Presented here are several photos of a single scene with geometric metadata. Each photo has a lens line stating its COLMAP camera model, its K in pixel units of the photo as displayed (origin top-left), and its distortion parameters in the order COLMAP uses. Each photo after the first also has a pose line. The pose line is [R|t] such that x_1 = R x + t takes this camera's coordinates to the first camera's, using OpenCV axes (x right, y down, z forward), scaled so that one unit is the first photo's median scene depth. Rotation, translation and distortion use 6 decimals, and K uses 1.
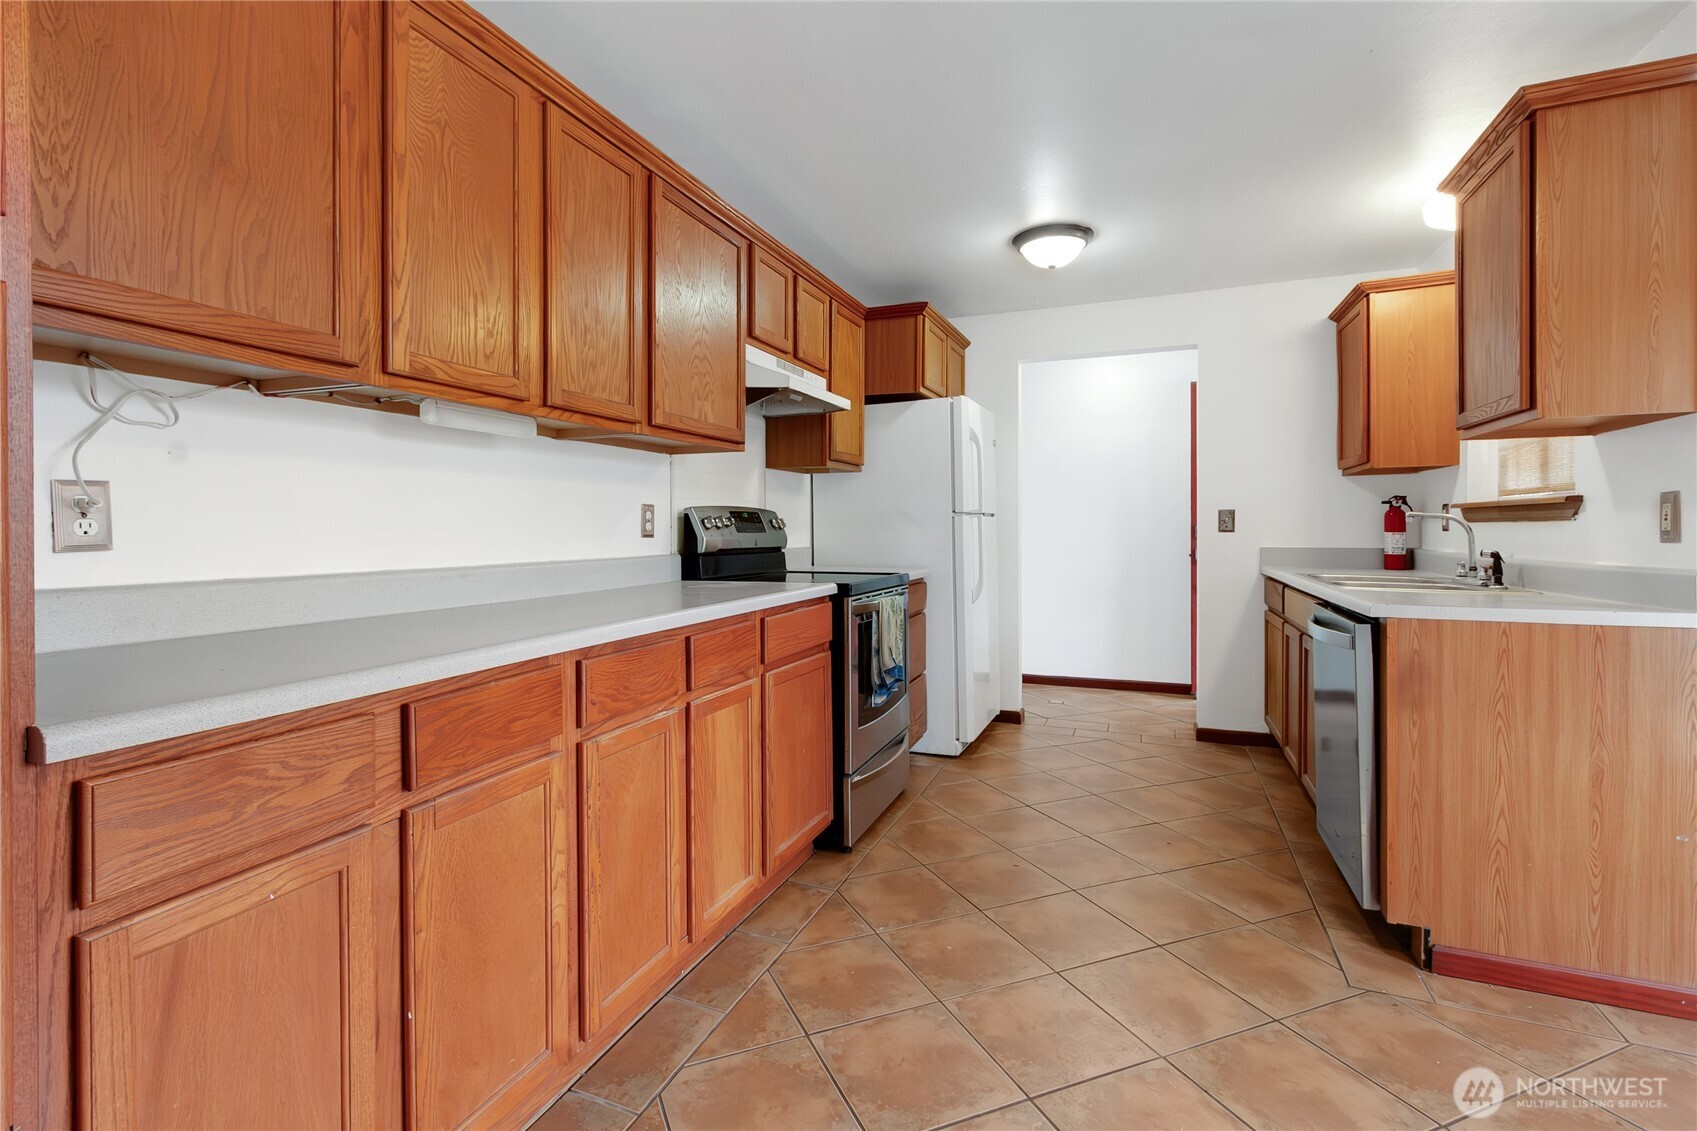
lens RADIAL K [[814.2, 0, 801.7], [0, 814.2, 517.4], [0, 0, 1]] dist [0.001428, -0.000529]
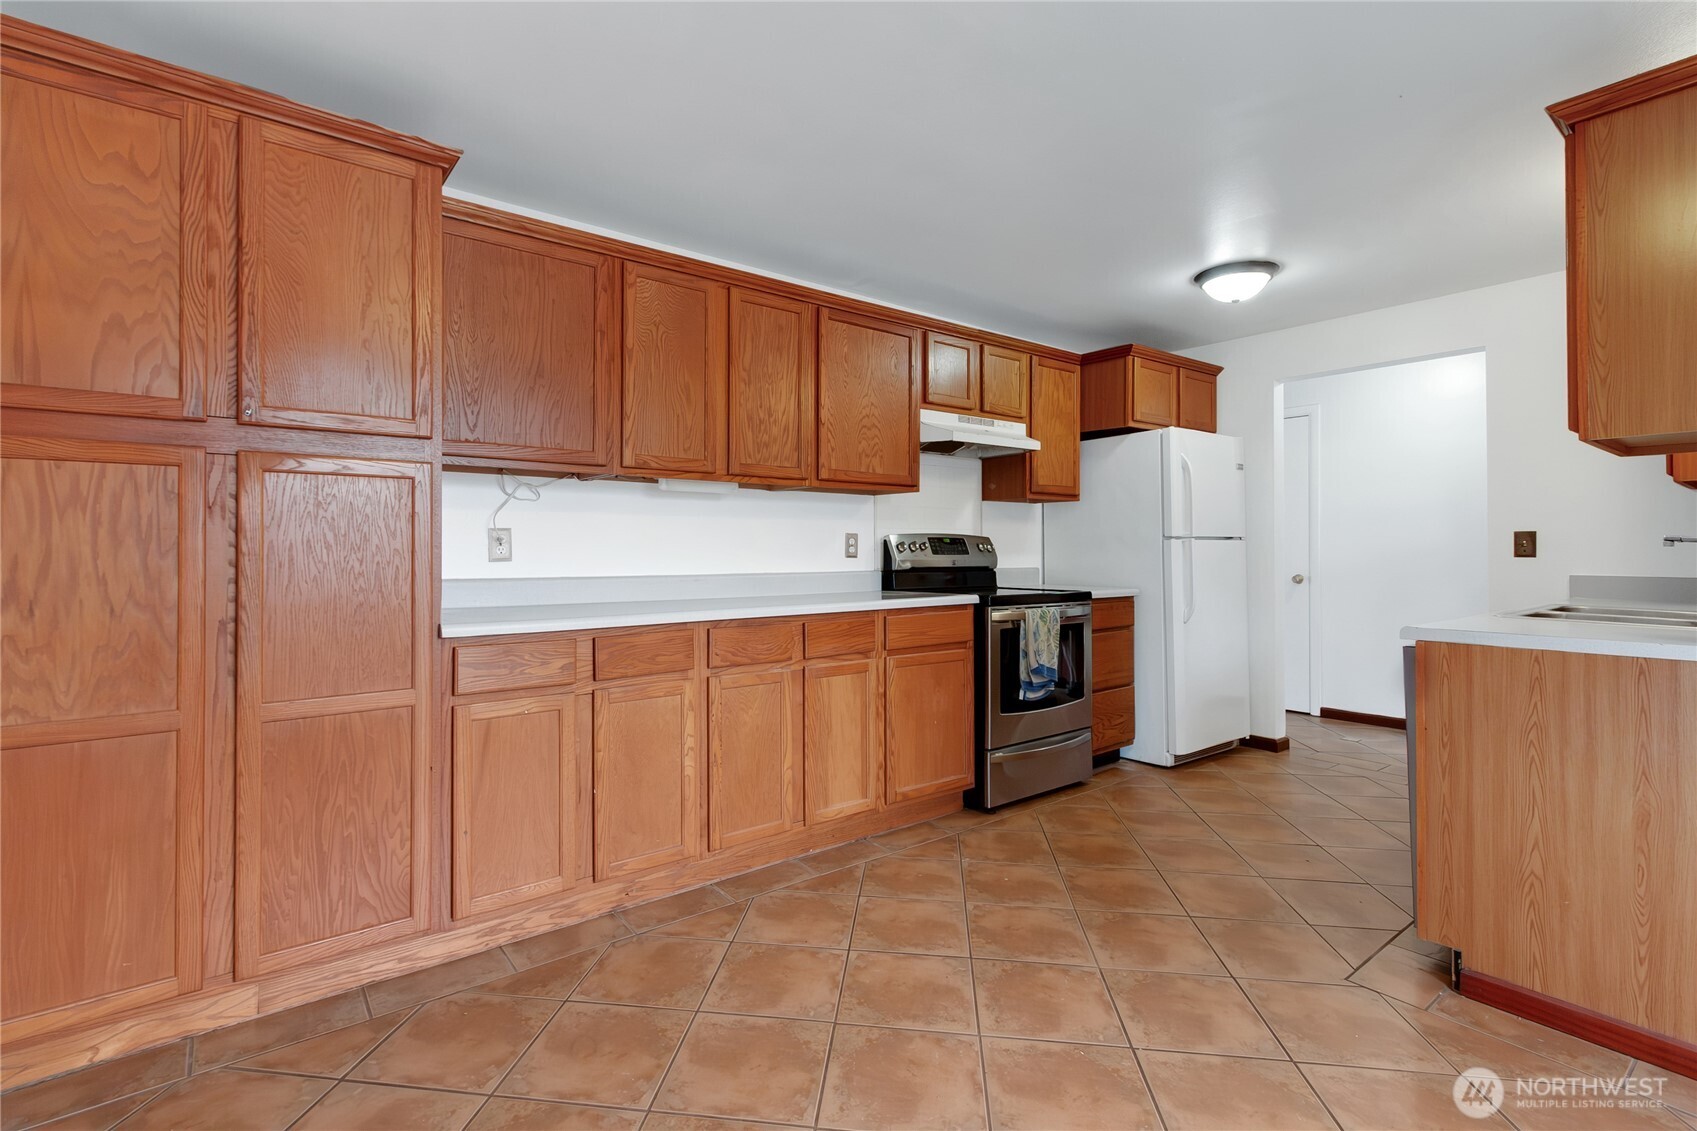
lens RADIAL K [[814.2, 0, 801.7], [0, 814.2, 517.4], [0, 0, 1]] dist [0.001428, -0.000529]
pose [[0.862306, -0.017825, -0.506074, 0.495447], [0.004458, 0.999609, -0.027612, -0.006441], [0.506368, 0.021554, 0.862048, -0.247807]]
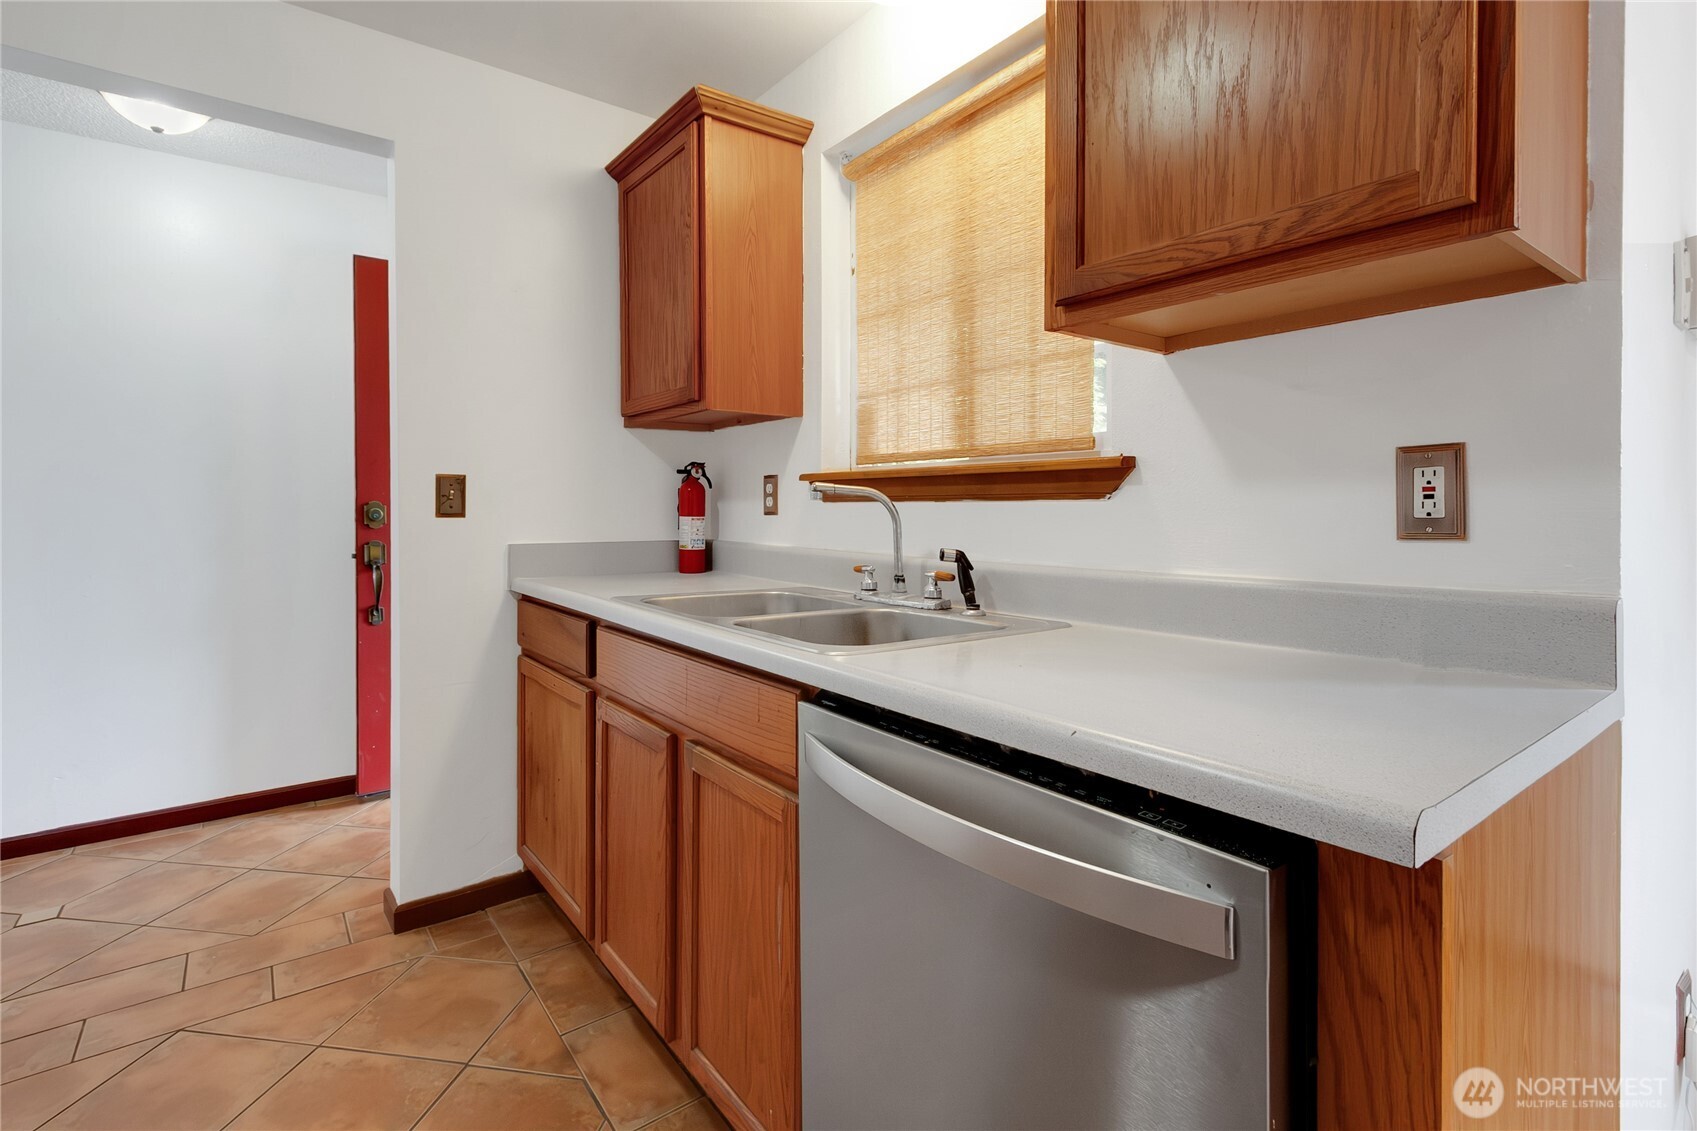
lens RADIAL K [[814.2, 0, 801.7], [0, 814.2, 517.4], [0, 0, 1]] dist [0.001428, -0.000529]
pose [[0.532201, -0.006985, 0.846590, 0.326352], [-0.013981, 0.999757, 0.017037, 0.009919], [-0.846503, -0.020904, 0.531974, 0.880022]]
